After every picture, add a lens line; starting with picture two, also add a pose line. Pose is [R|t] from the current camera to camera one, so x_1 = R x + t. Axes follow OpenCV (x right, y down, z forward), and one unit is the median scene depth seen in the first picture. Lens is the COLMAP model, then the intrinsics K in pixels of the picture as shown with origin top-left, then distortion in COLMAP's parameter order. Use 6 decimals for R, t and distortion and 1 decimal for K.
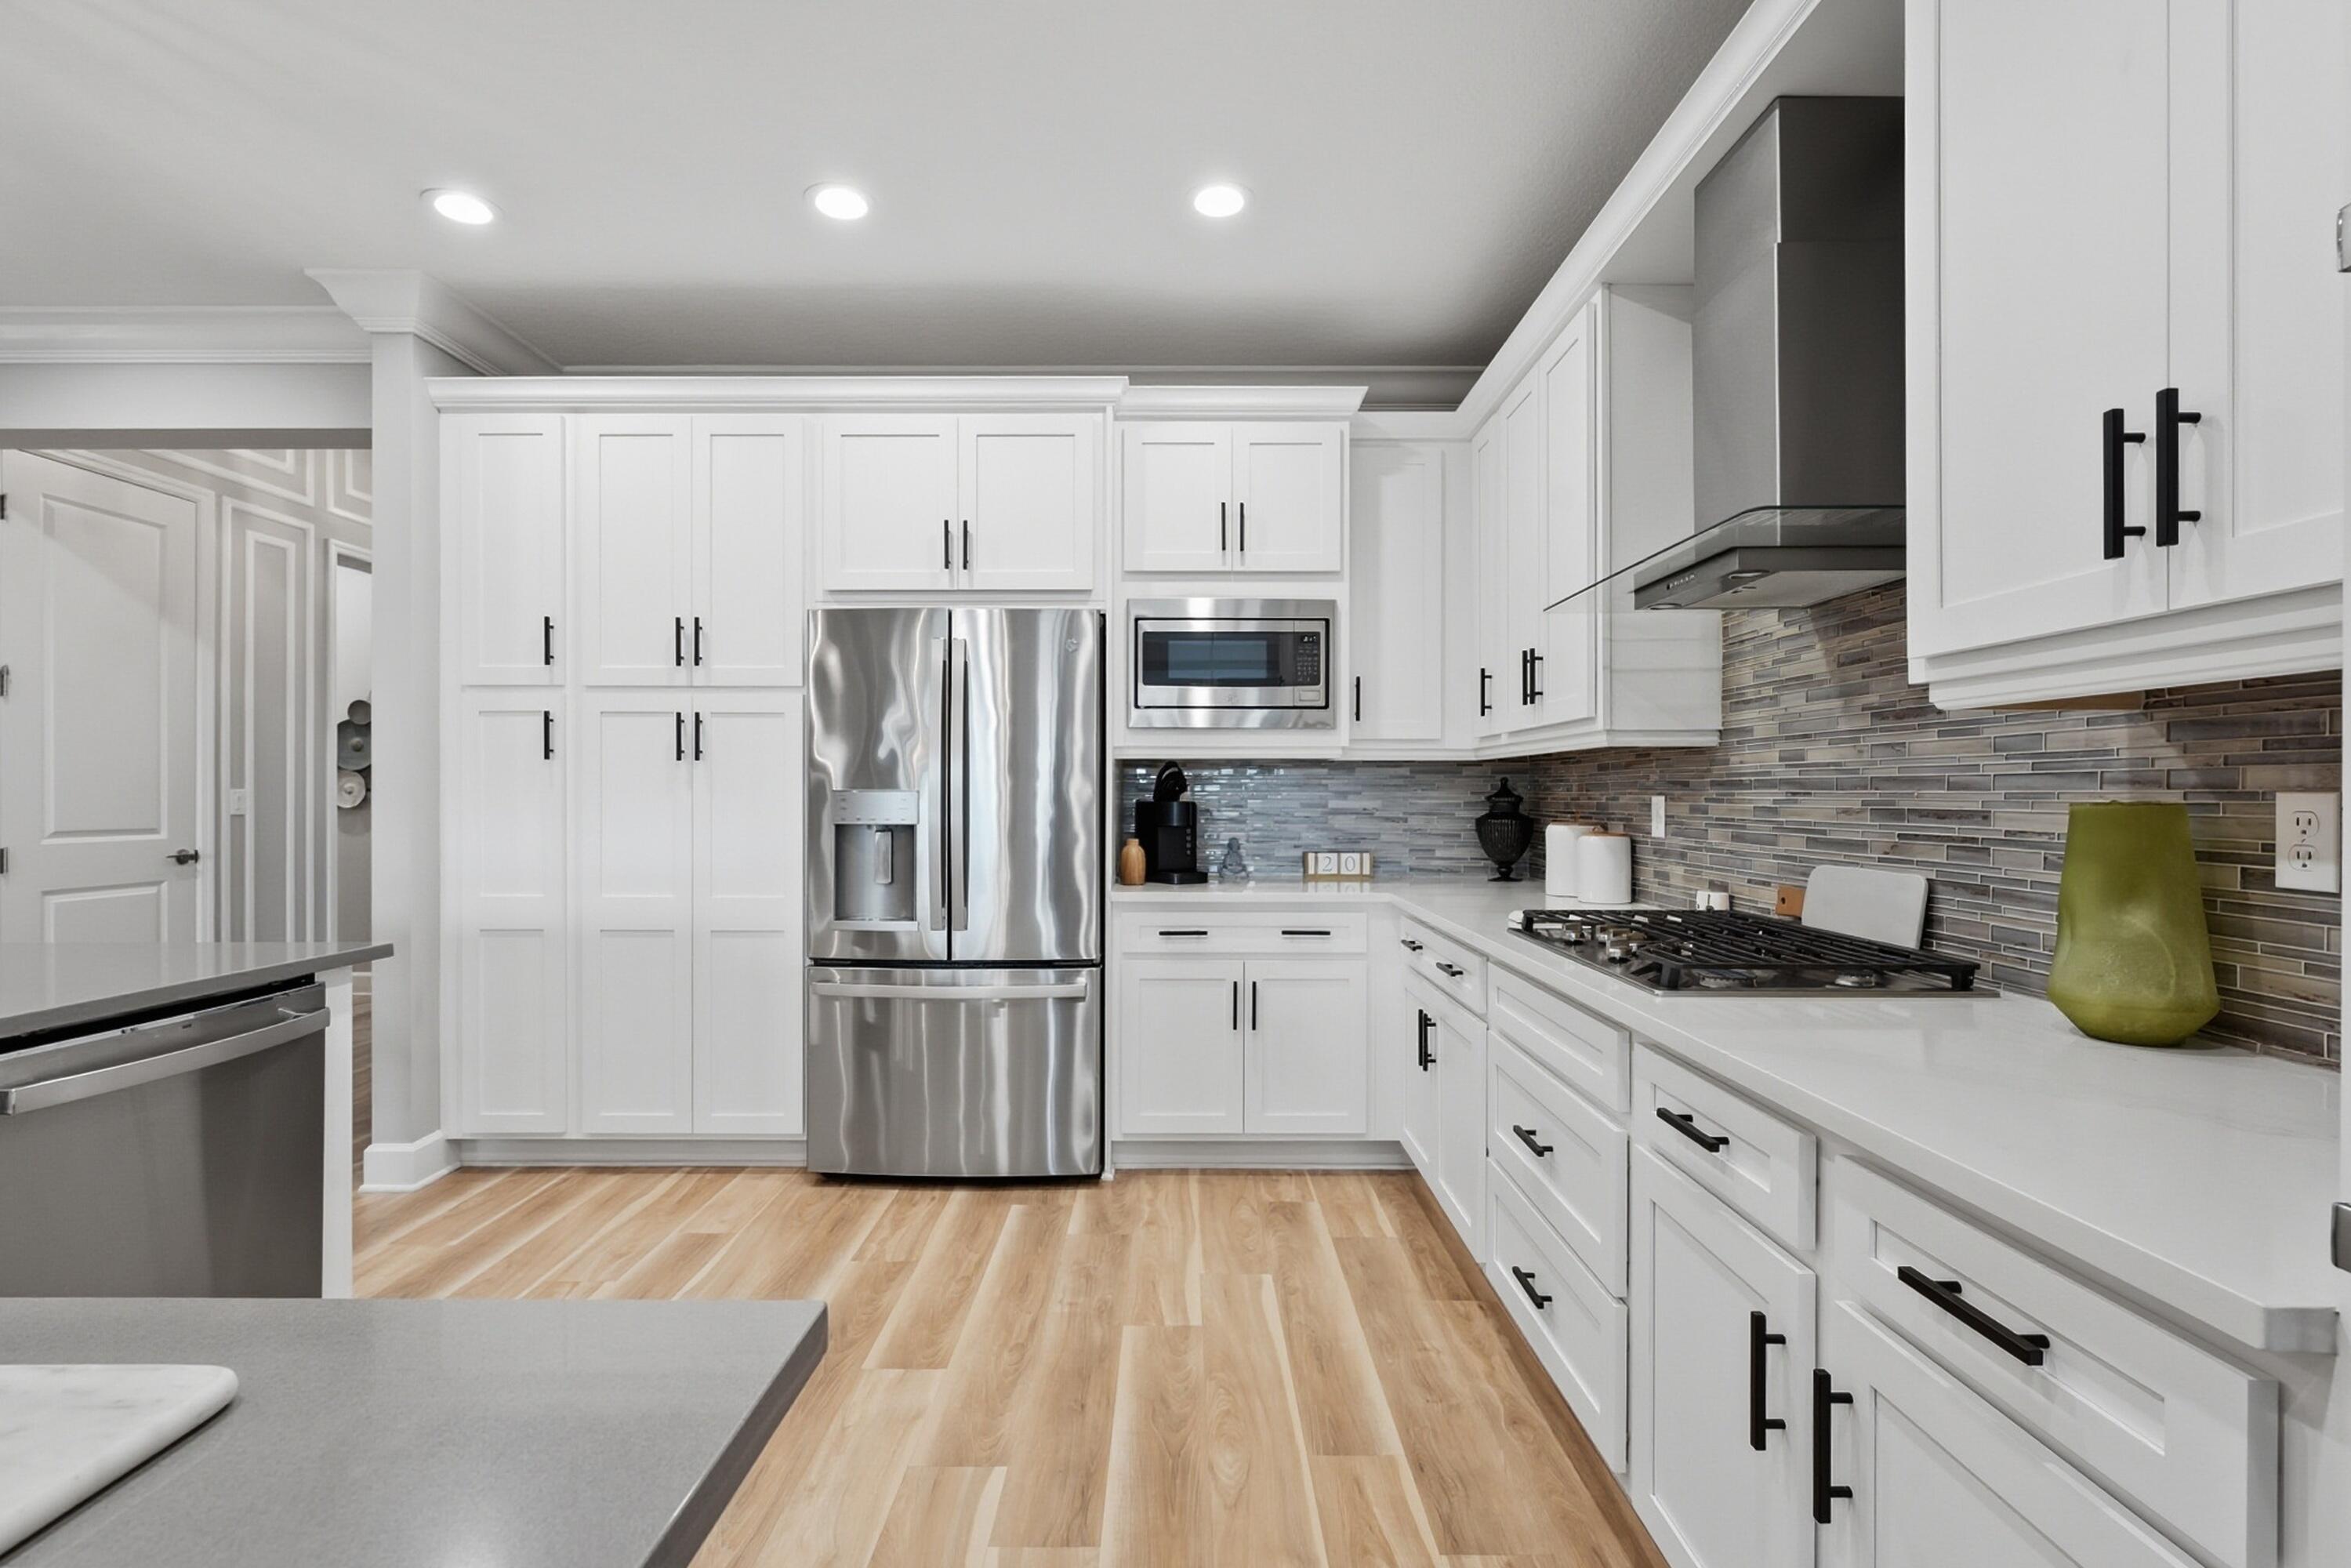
lens RADIAL K [[1066.5, 0, 1175.5], [0, 1066.5, 784.0], [0, 0, 1]] dist [0.001177, 0.000035]
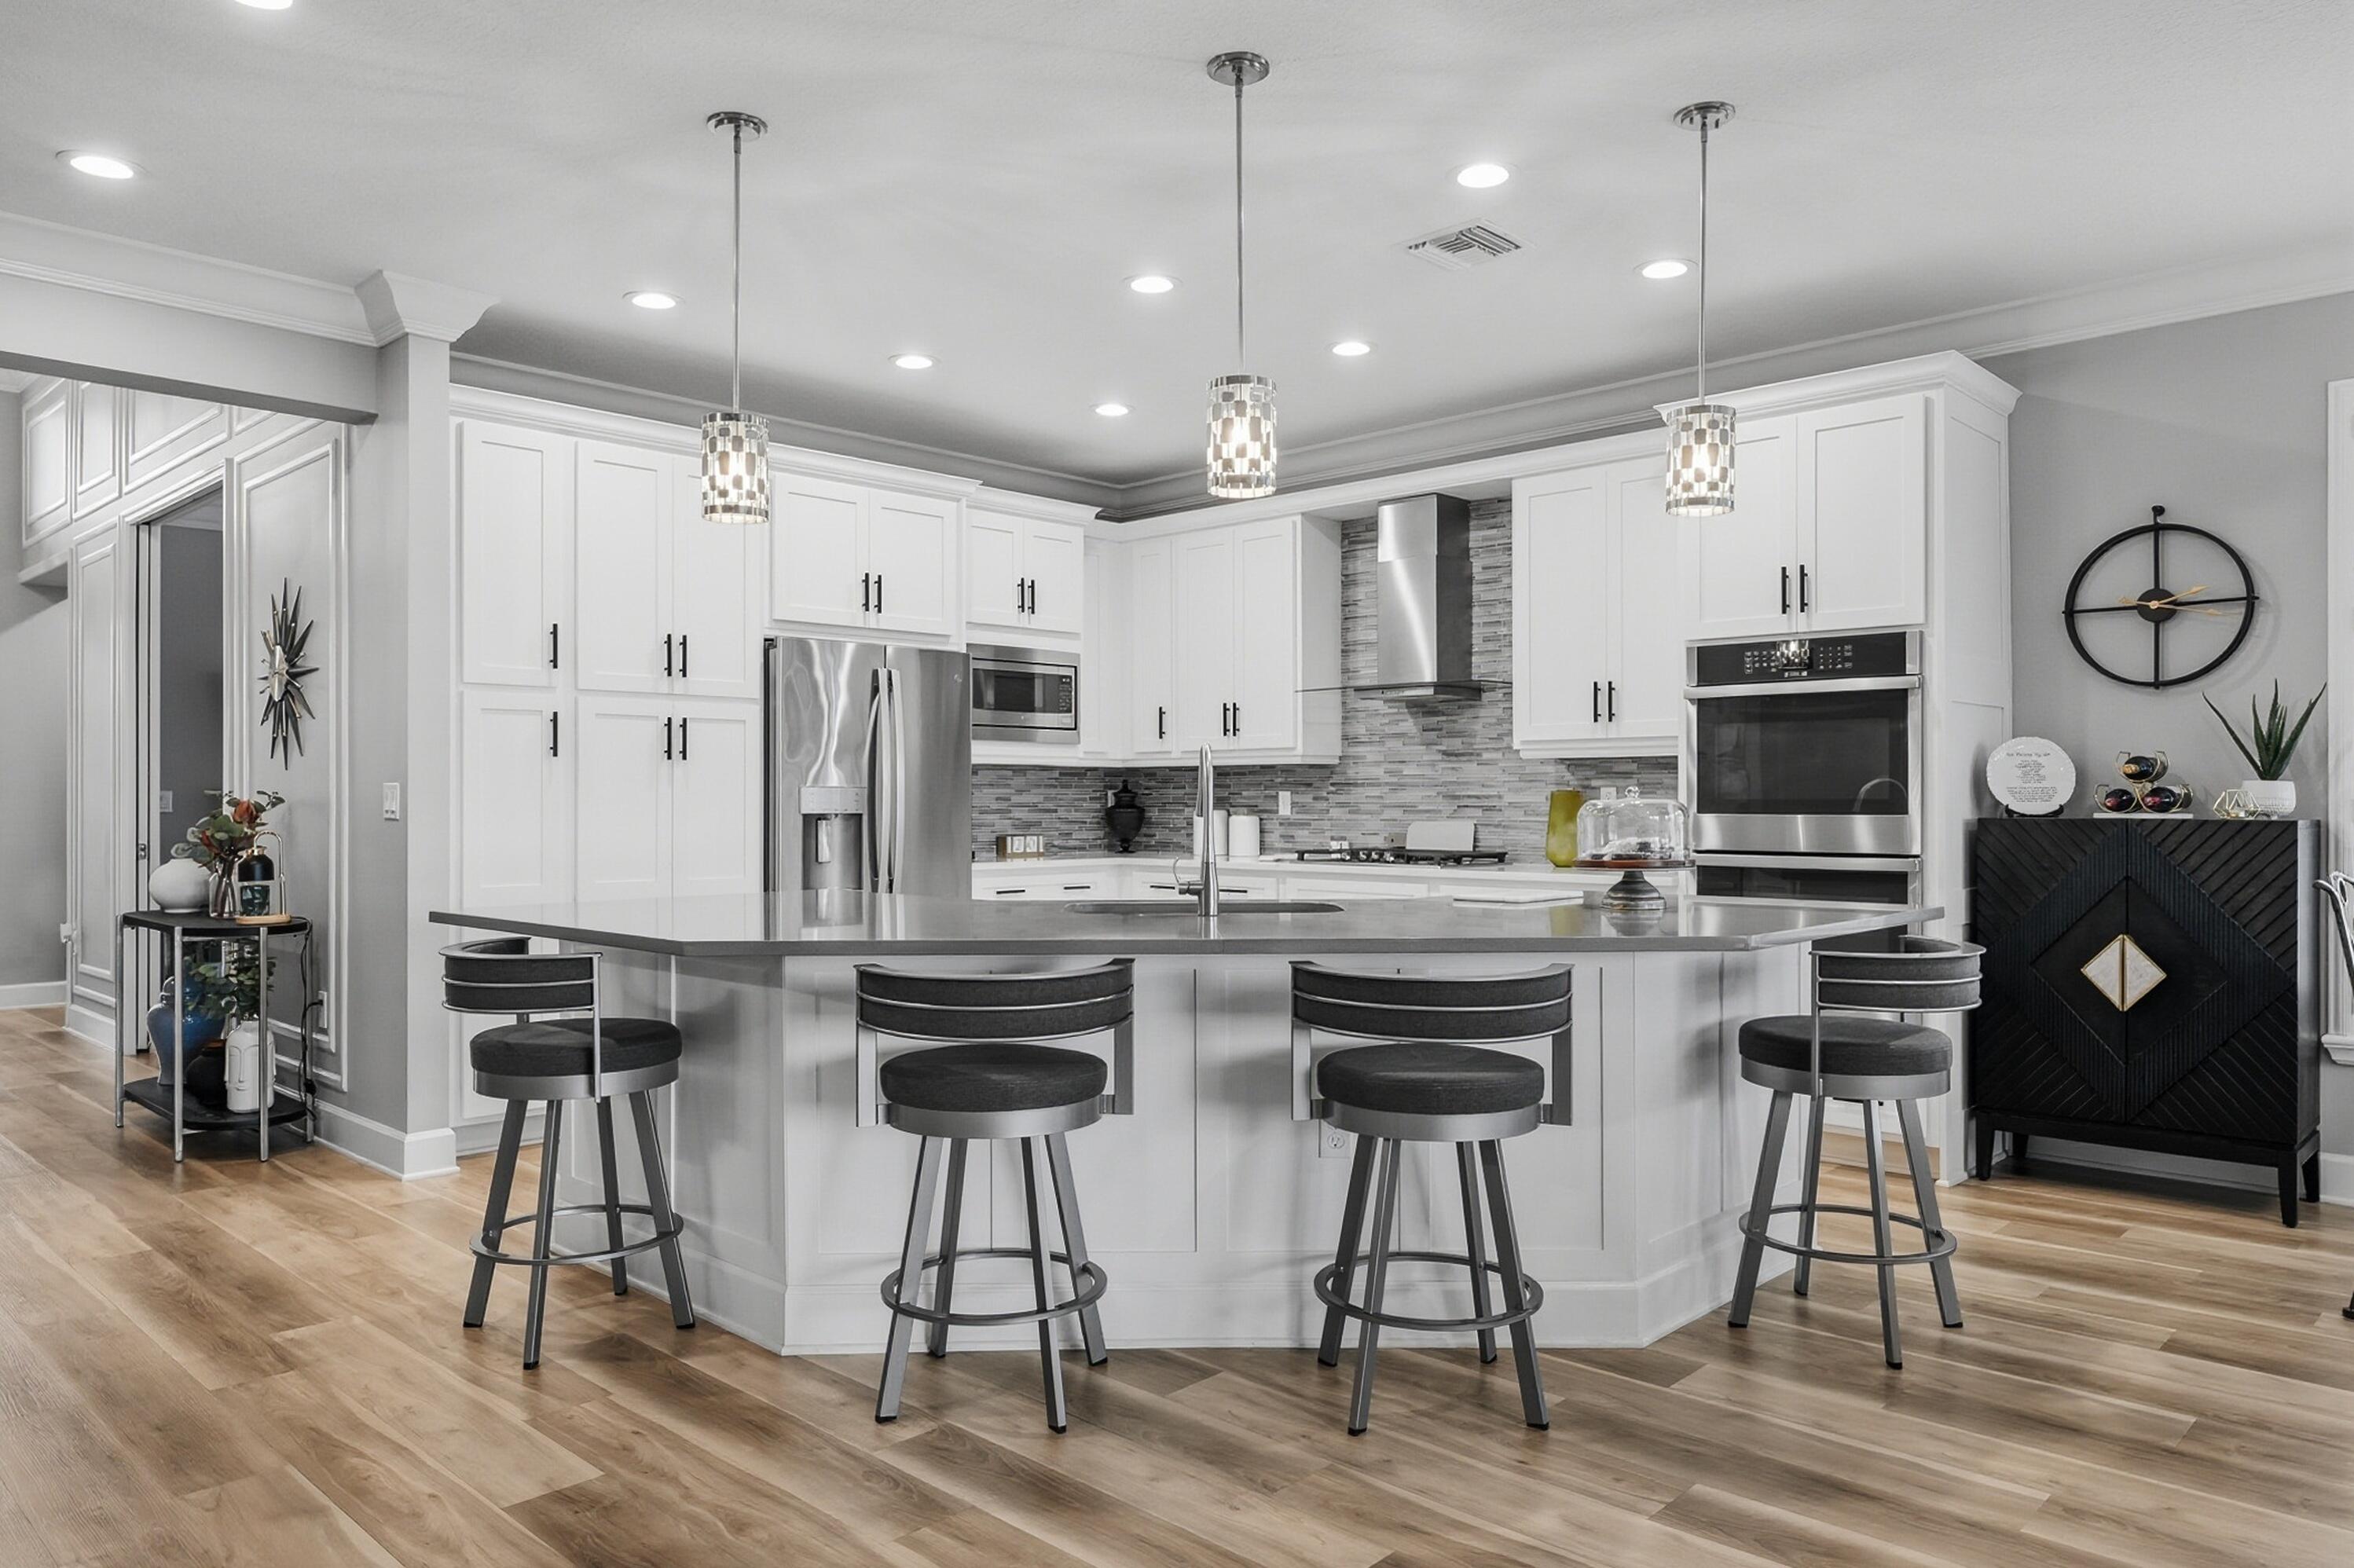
lens RADIAL K [[1573.8, 0, 1177.0], [0, 1573.8, 784.0], [0, 0, 1]] dist [-0.002568, -0.000244]
pose [[0.689238, 0.005218, 0.724516, -1.305197], [-0.004184, 0.999986, -0.003222, 0.007075], [-0.724523, -0.000811, 0.689251, -0.546020]]
